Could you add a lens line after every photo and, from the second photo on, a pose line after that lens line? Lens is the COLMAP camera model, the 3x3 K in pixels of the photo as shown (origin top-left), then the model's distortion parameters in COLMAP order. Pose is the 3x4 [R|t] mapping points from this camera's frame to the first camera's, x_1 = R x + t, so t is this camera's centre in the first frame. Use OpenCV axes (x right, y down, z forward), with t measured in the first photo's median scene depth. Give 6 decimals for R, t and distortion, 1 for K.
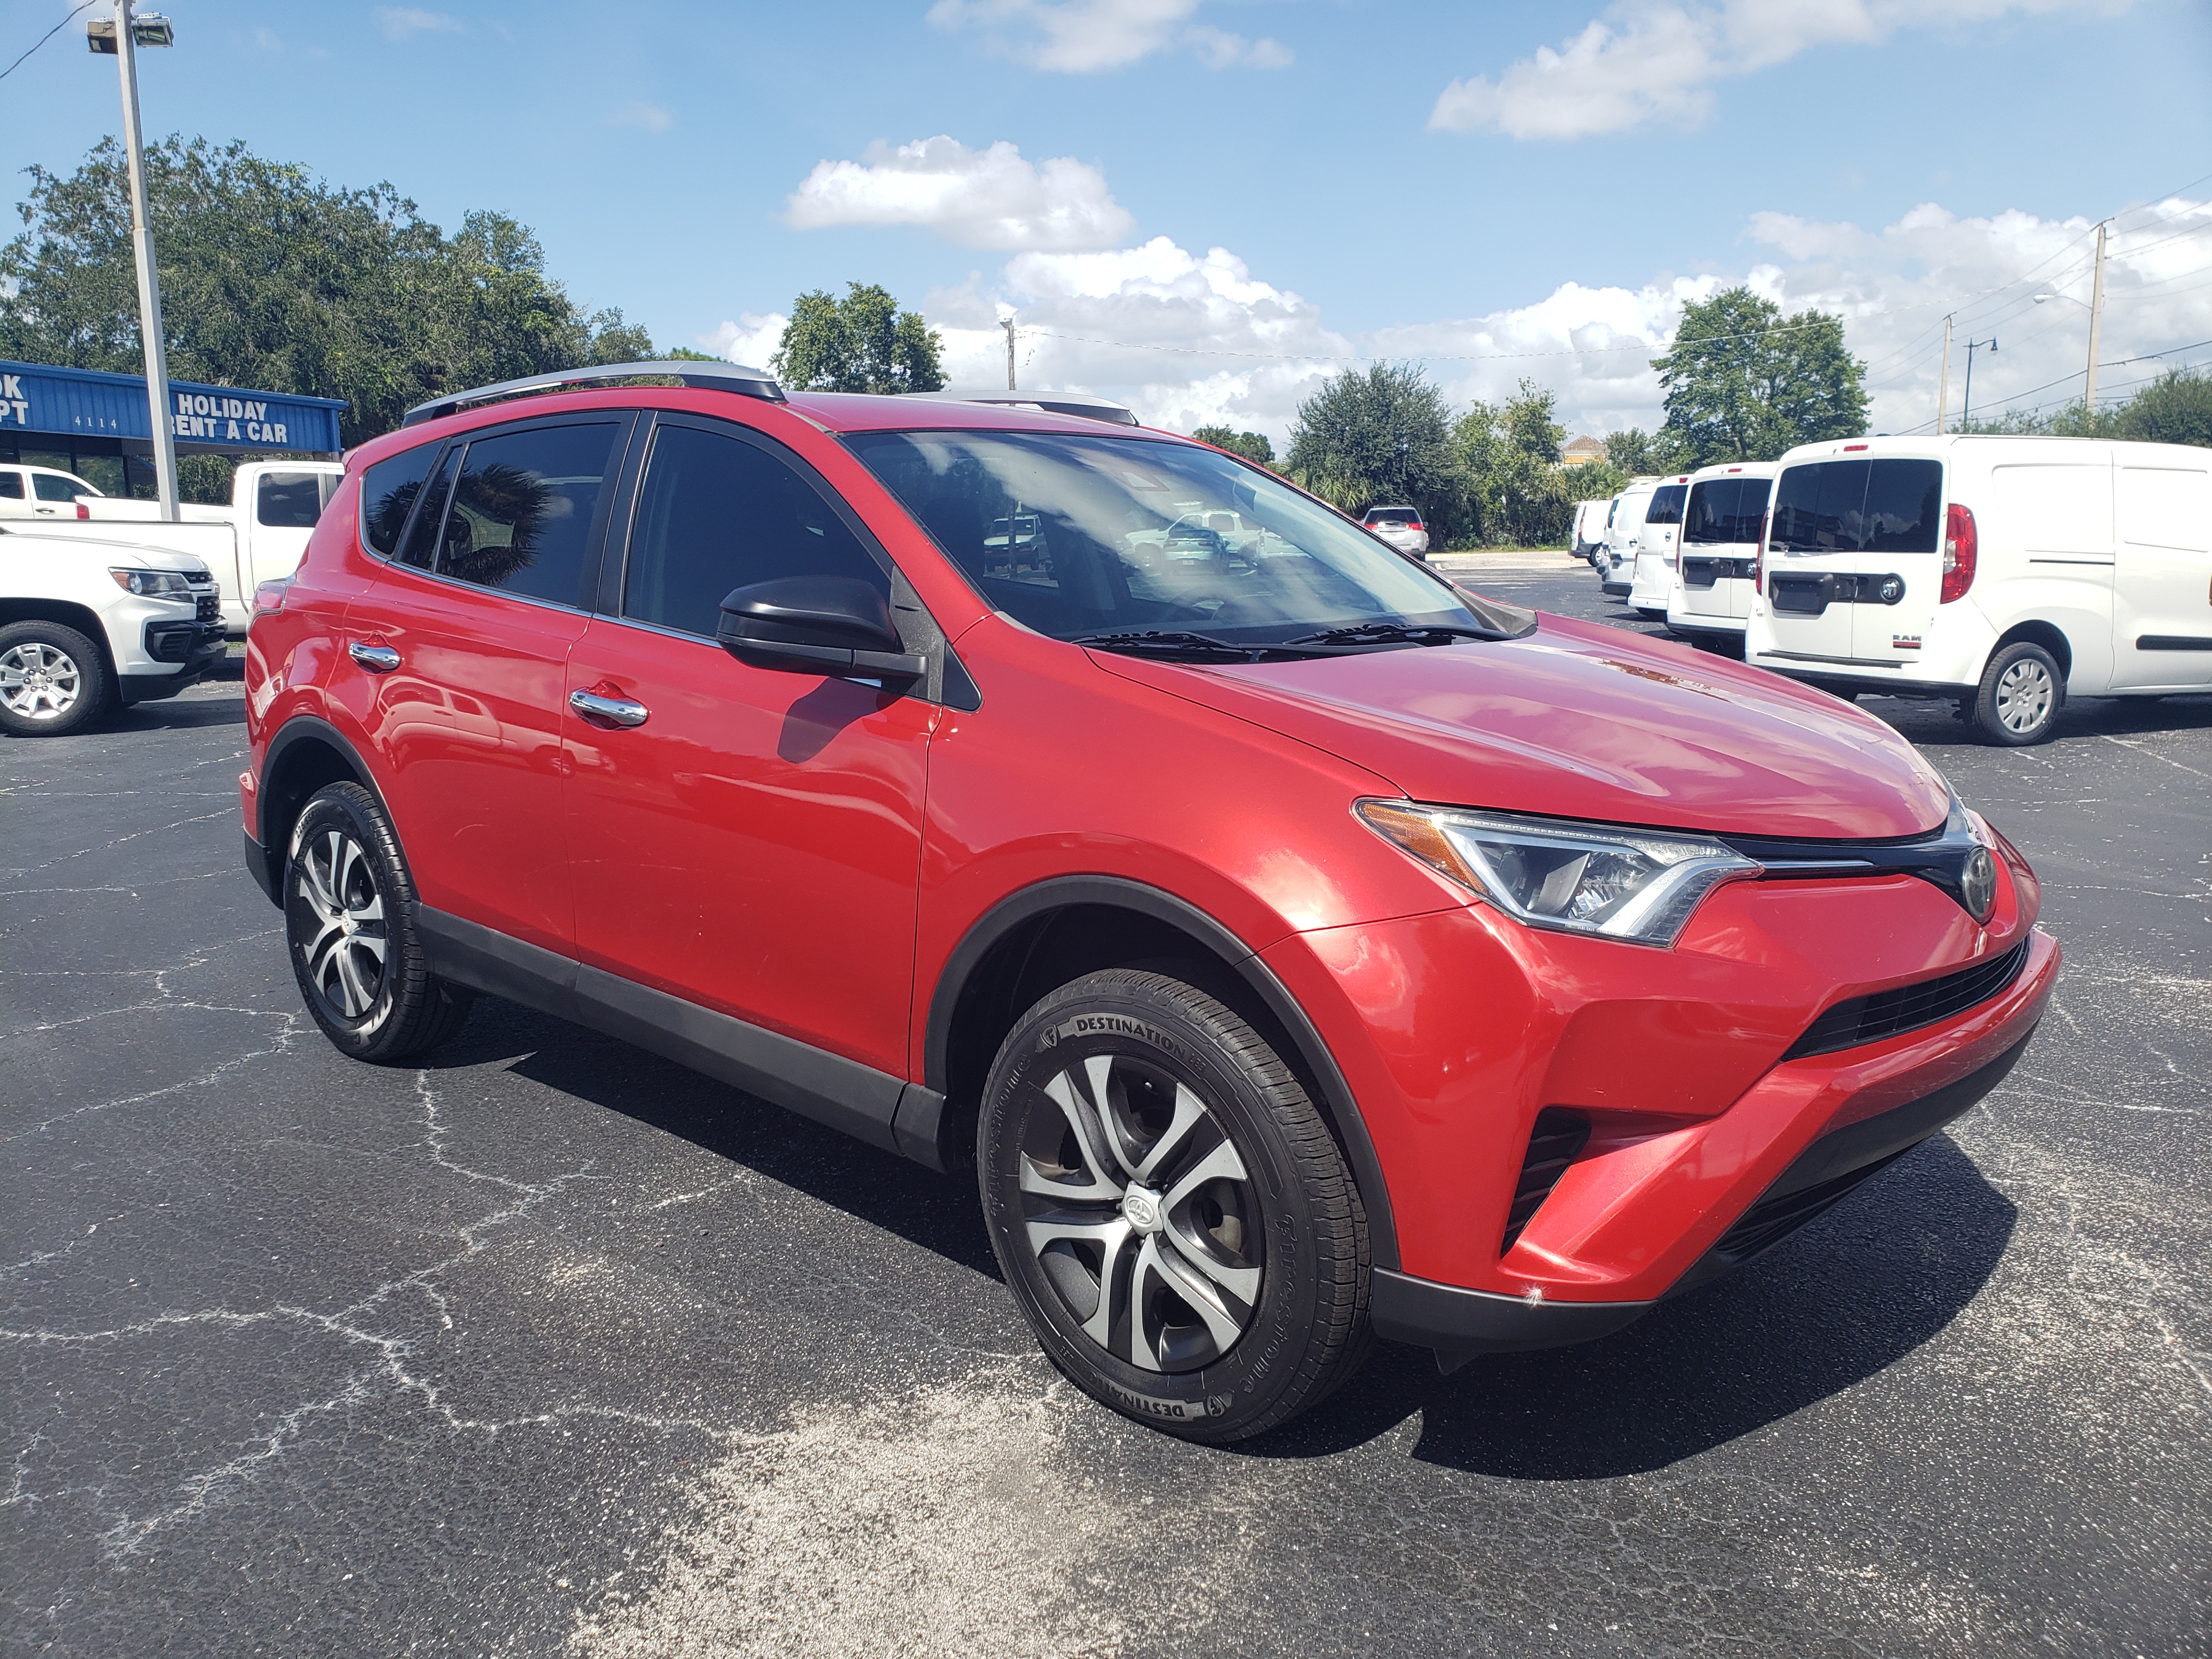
lens RADIAL K [[1844.8, 0, 1106.0], [0, 1844.8, 829.5], [0, 0, 1]] dist [-0.005333, 0.042072]
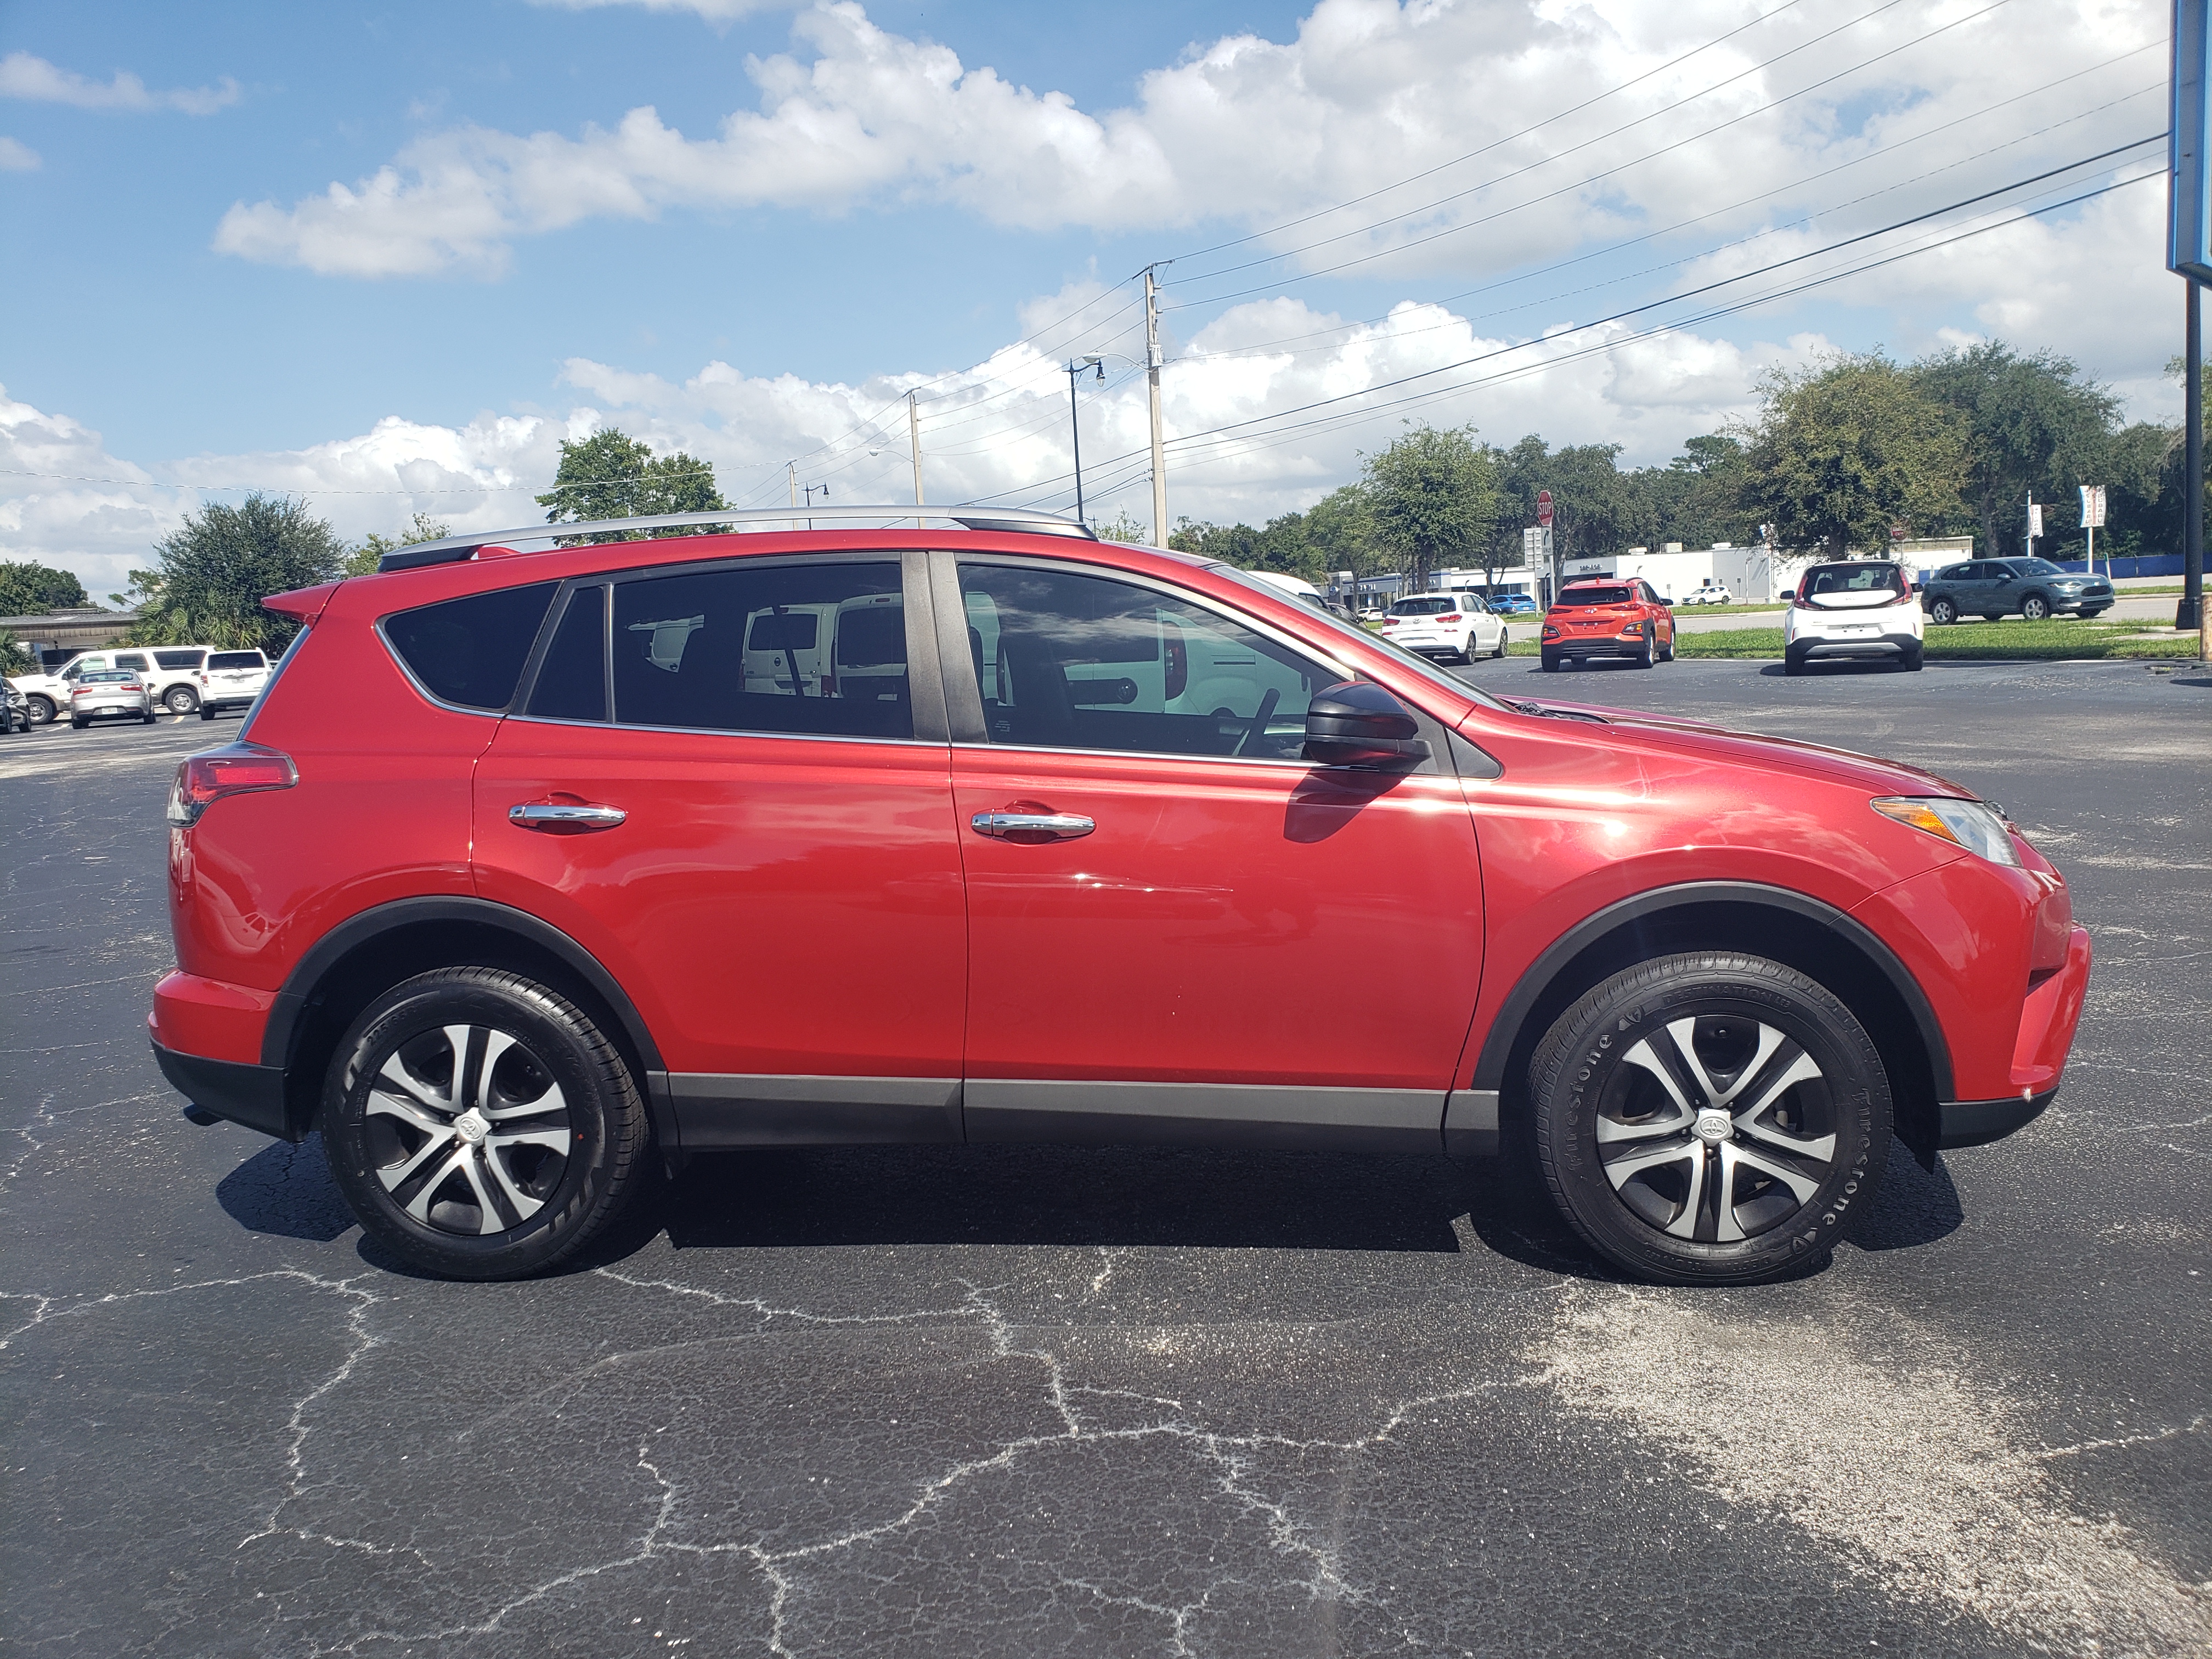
lens RADIAL K [[1824.4, 0, 1108.2], [0, 1824.4, 787.5], [0, 0, 1]] dist [0.000264, 0.002254]
pose [[0.782175, -0.086252, 0.617060, -0.307237], [0.141100, 0.989163, -0.040592, -0.014512], [-0.606871, 0.118818, 0.785869, 0.044398]]
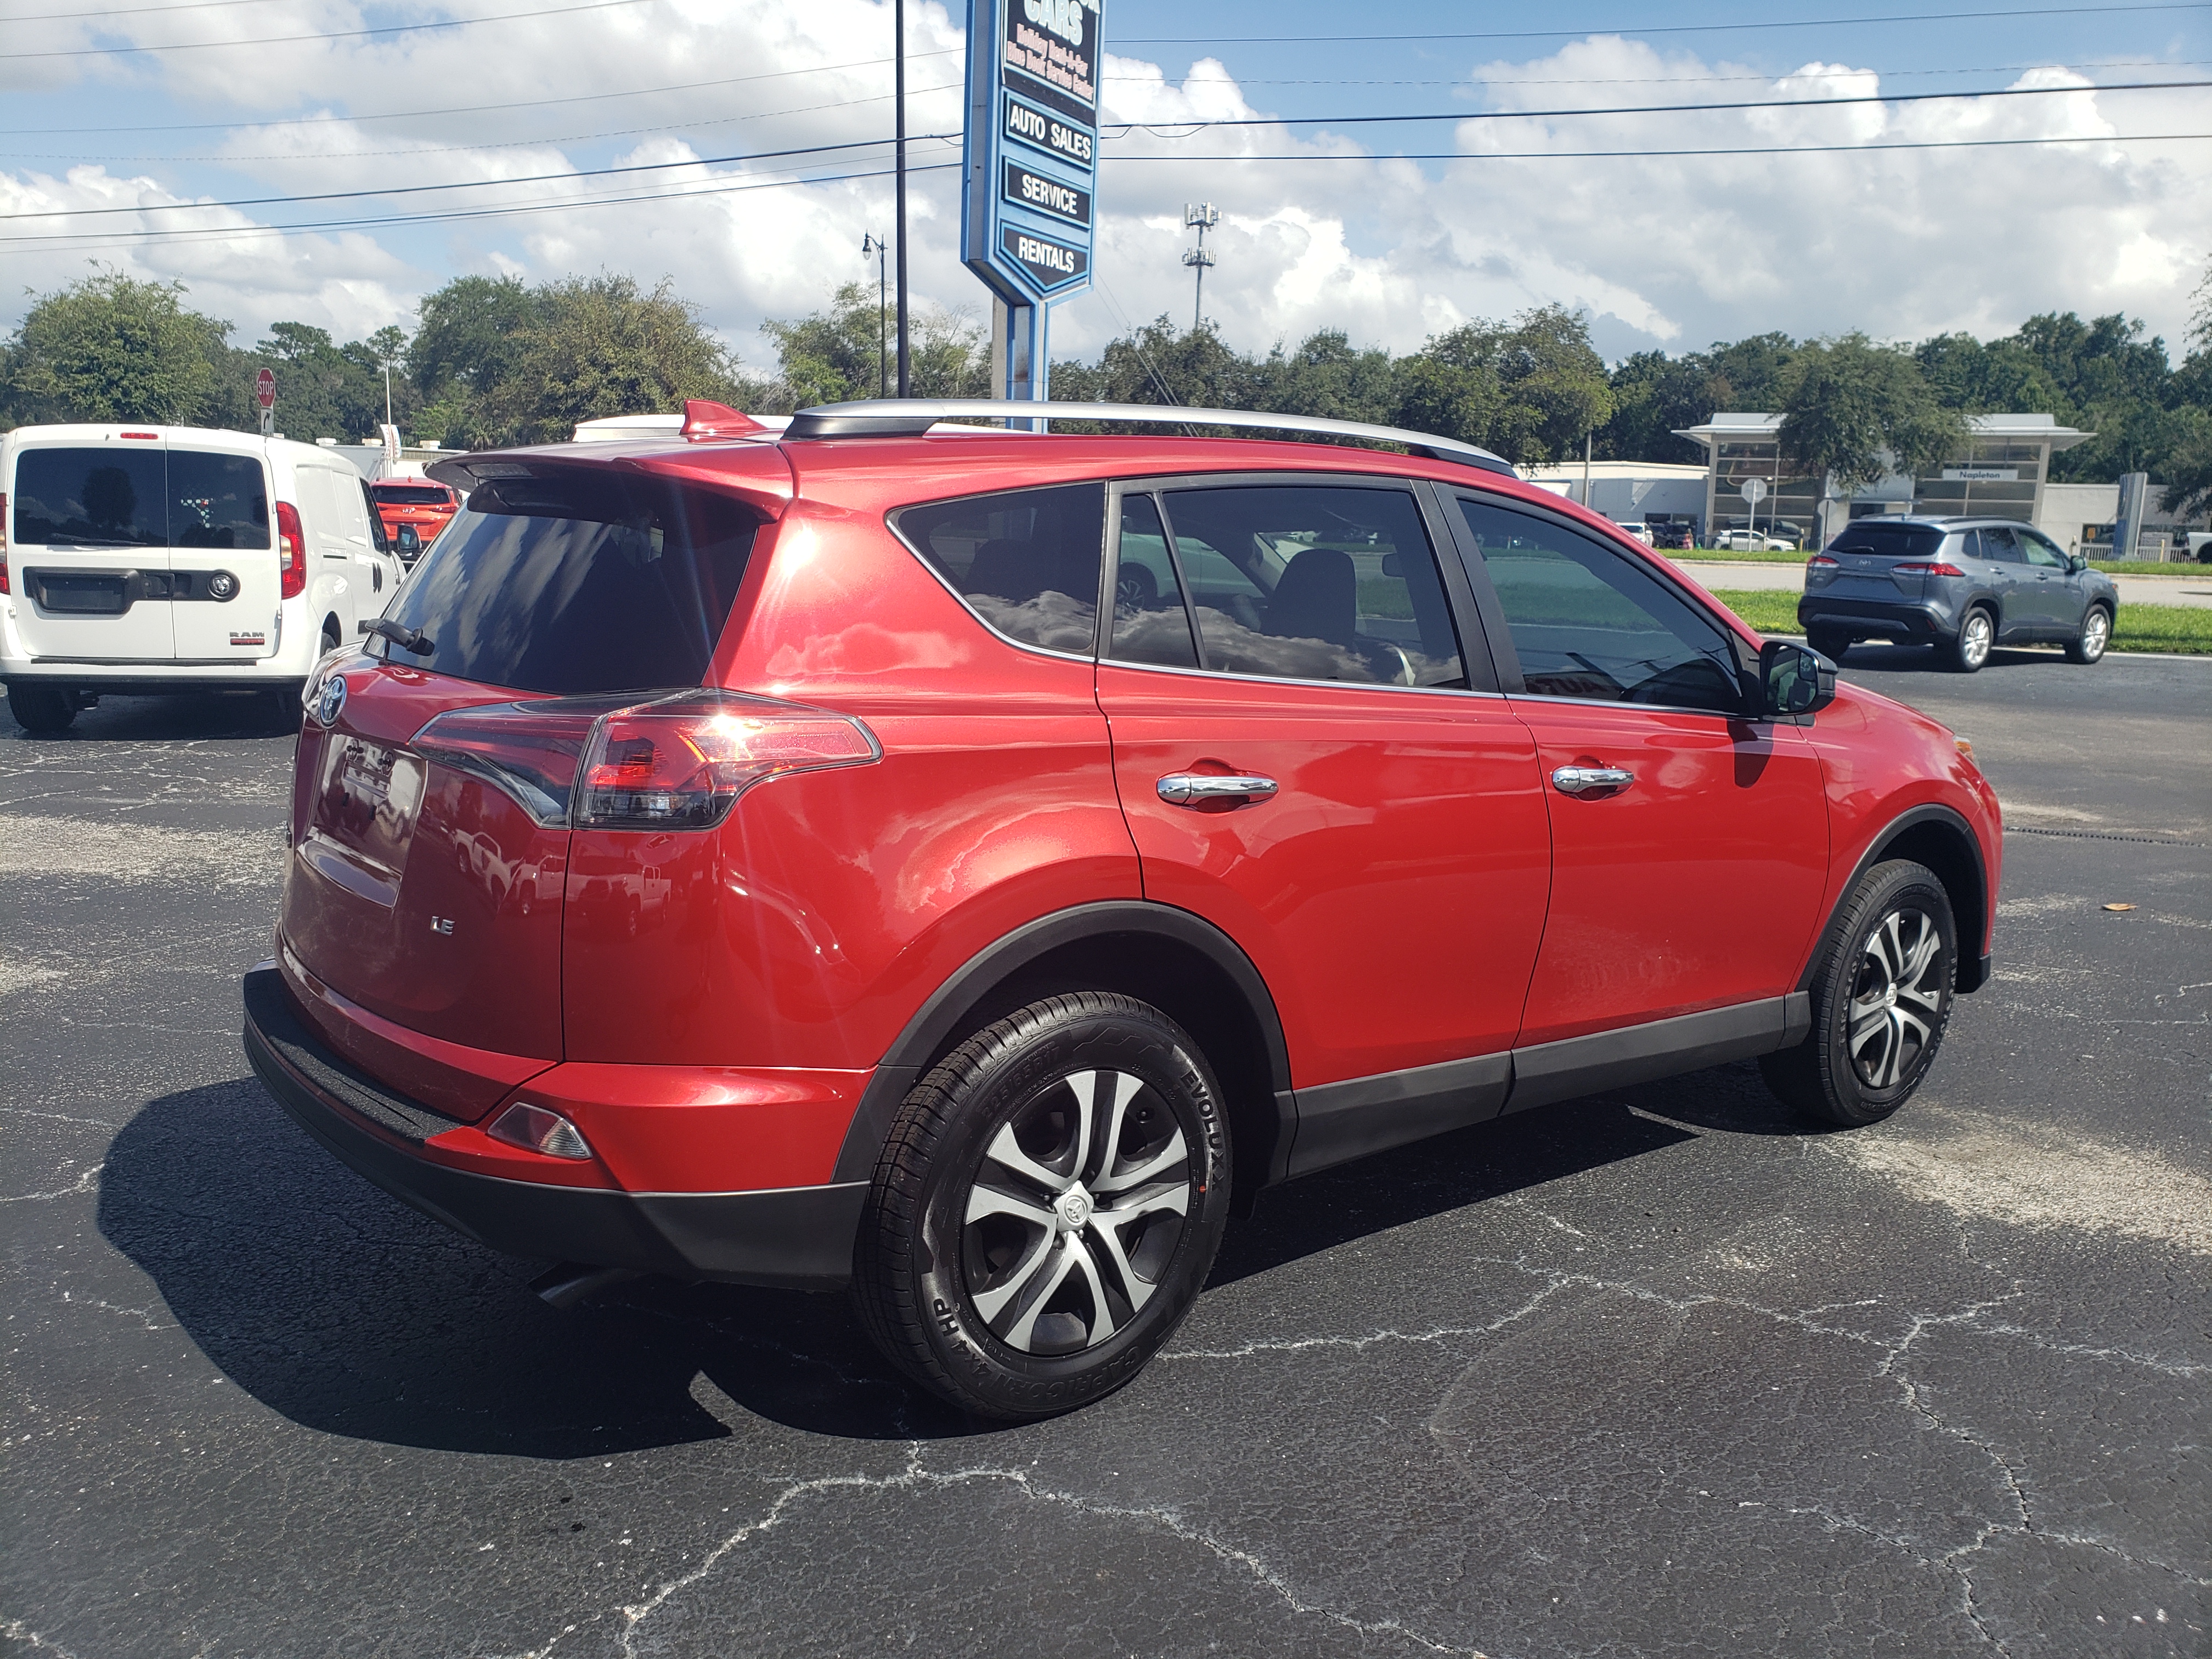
lens RADIAL K [[1770.2, 0, 1239.9], [0, 1770.2, 731.8], [0, 0, 1]] dist [-0.001363, 0.002518]
pose [[0.083948, -0.107547, 0.990649, -0.446938], [0.123502, 0.987616, 0.096752, -0.075984], [-0.988787, 0.114225, 0.096191, 0.377720]]
